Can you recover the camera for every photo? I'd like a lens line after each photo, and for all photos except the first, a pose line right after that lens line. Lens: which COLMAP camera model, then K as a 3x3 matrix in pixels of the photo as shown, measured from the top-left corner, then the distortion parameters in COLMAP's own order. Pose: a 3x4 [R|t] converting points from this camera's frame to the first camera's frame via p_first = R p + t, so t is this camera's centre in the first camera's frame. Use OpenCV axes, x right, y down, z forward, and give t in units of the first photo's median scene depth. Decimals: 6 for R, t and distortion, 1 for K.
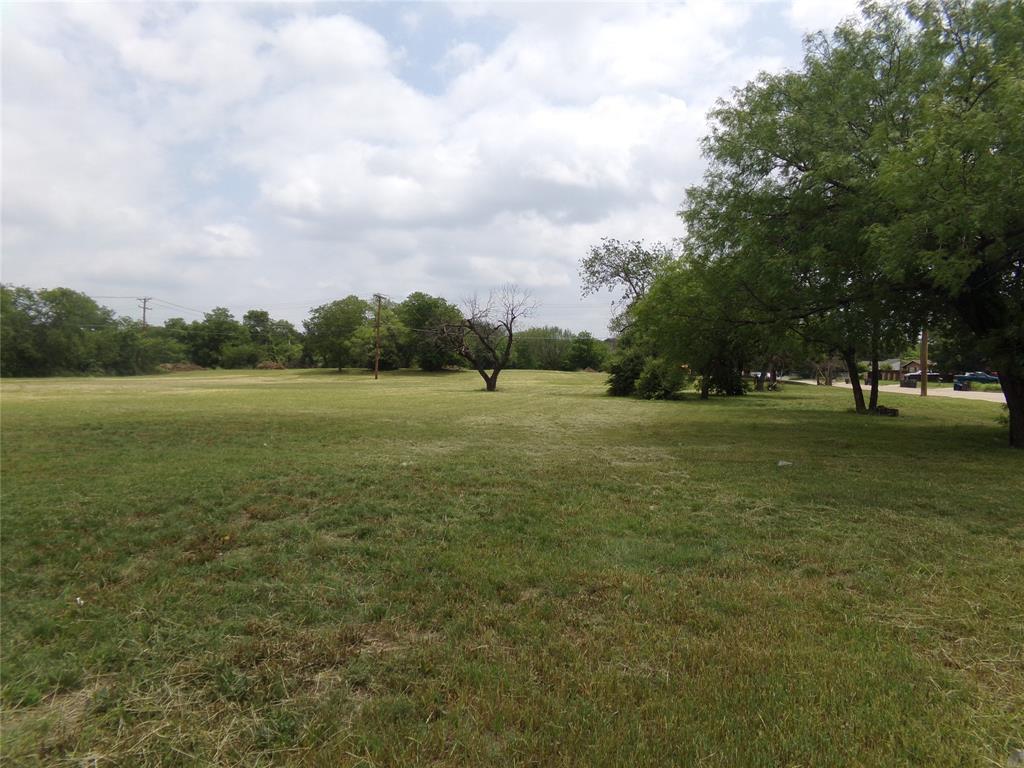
lens RADIAL K [[783.6, 0, 516.5], [0, 783.6, 393.6], [0, 0, 1]] dist [0.006631, 0.203116]
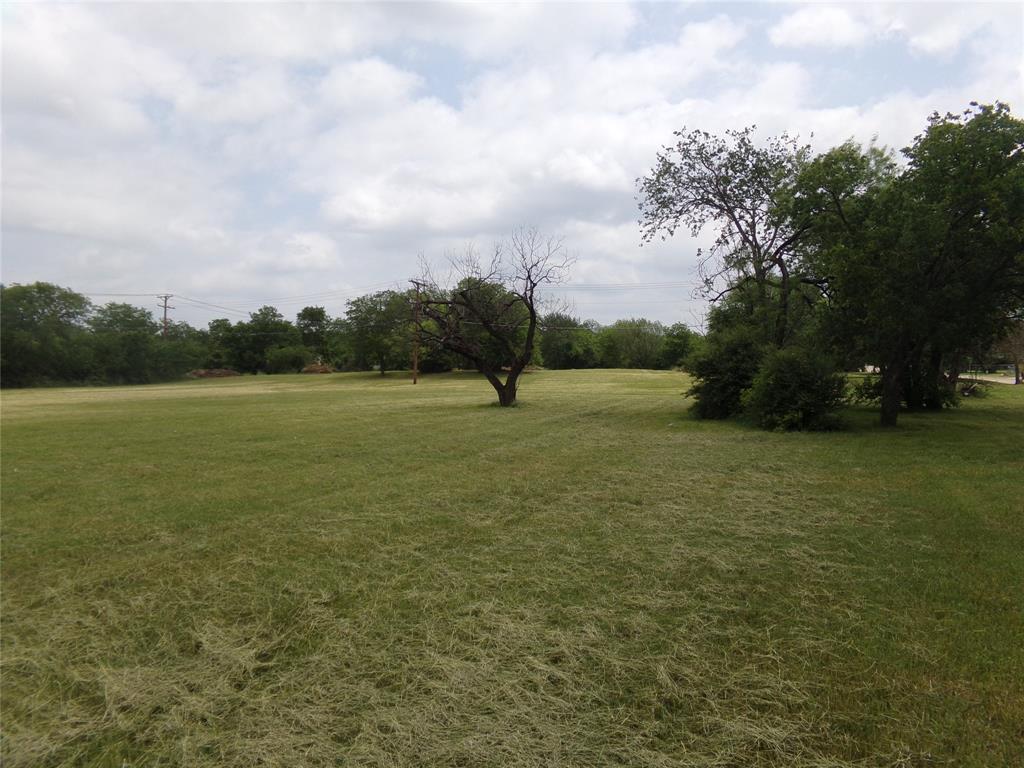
lens RADIAL K [[783.6, 0, 516.5], [0, 783.6, 393.6], [0, 0, 1]] dist [0.006631, 0.203116]
pose [[0.991952, -0.013596, -0.125885, 0.024019], [0.013753, 0.999905, 0.000376, -0.005709], [0.125868, -0.002105, 0.992045, 0.161284]]
